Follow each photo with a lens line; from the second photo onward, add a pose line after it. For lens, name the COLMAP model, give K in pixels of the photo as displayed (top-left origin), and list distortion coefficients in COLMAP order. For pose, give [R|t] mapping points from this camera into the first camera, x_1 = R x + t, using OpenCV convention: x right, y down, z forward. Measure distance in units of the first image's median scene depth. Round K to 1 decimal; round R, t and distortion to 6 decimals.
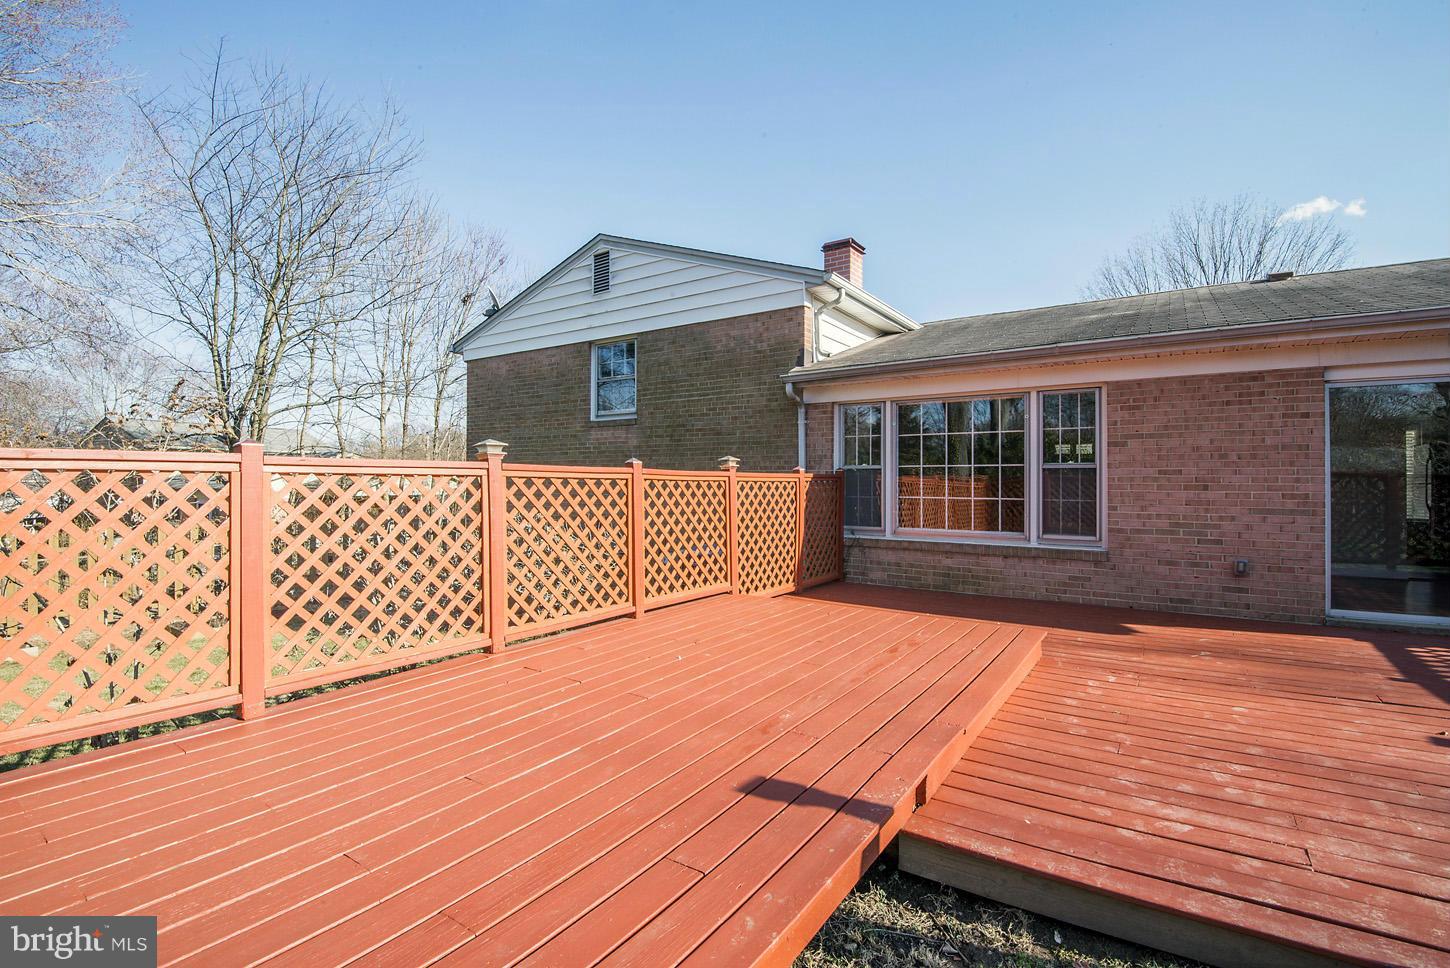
lens RADIAL K [[661.7, 0, 719.3], [0, 661.7, 467.6], [0, 0, 1]] dist [0.000038, -0.028292]
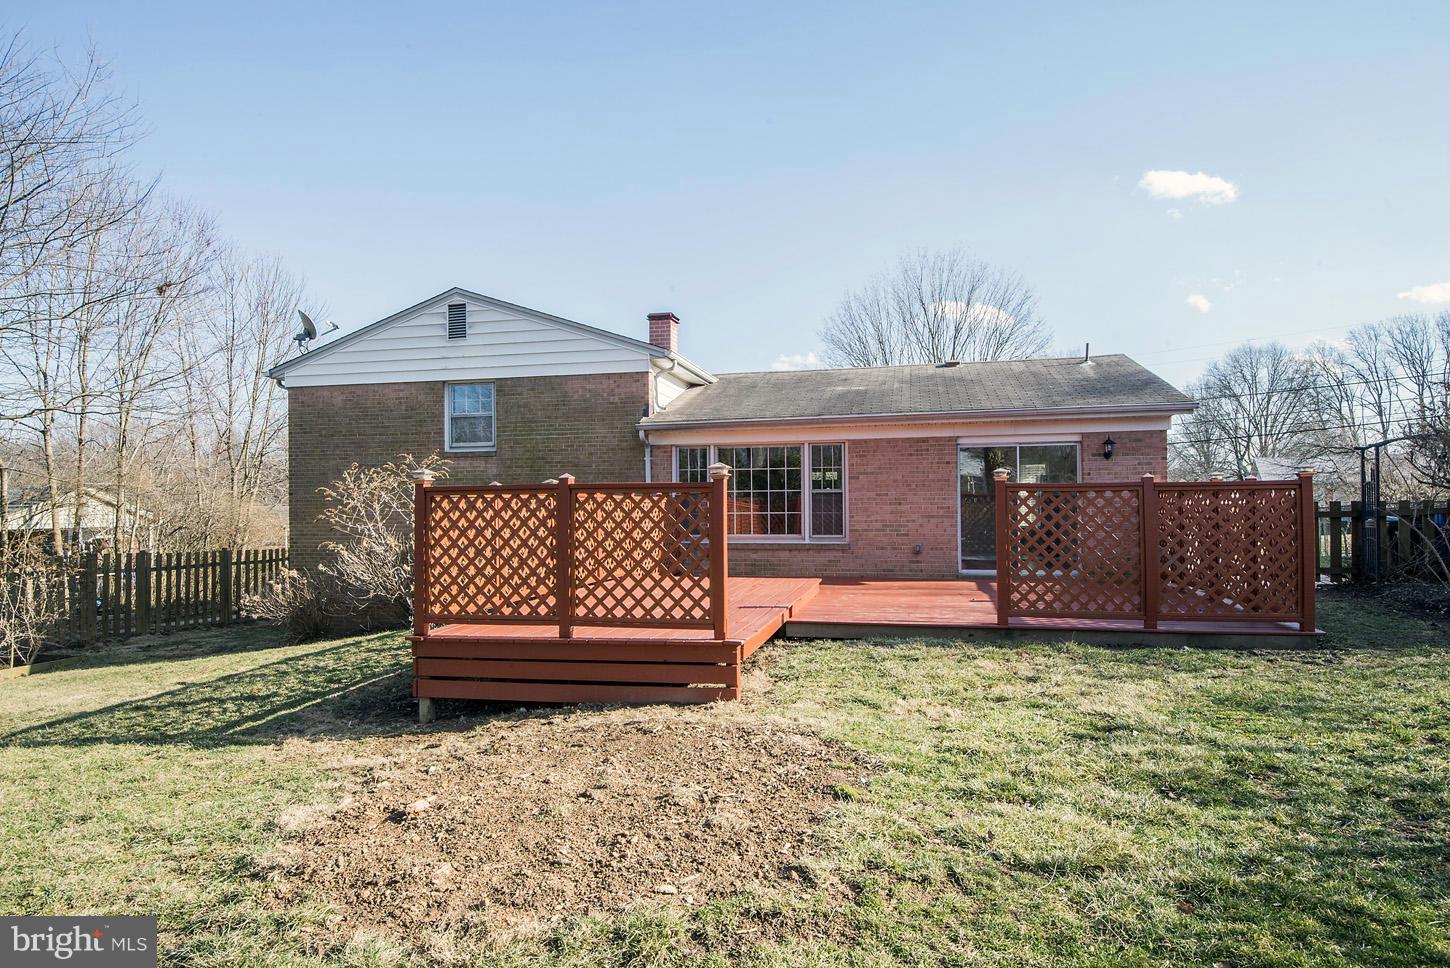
lens RADIAL K [[673.7, 0, 725.5], [0, 673.7, 477.8], [0, 0, 1]] dist [0.023898, -0.013959]
pose [[0.938970, 0.004022, 0.343974, -0.197481], [0.003119, 0.999791, -0.020204, -0.001766], [-0.343984, 0.020044, 0.938762, -0.335530]]
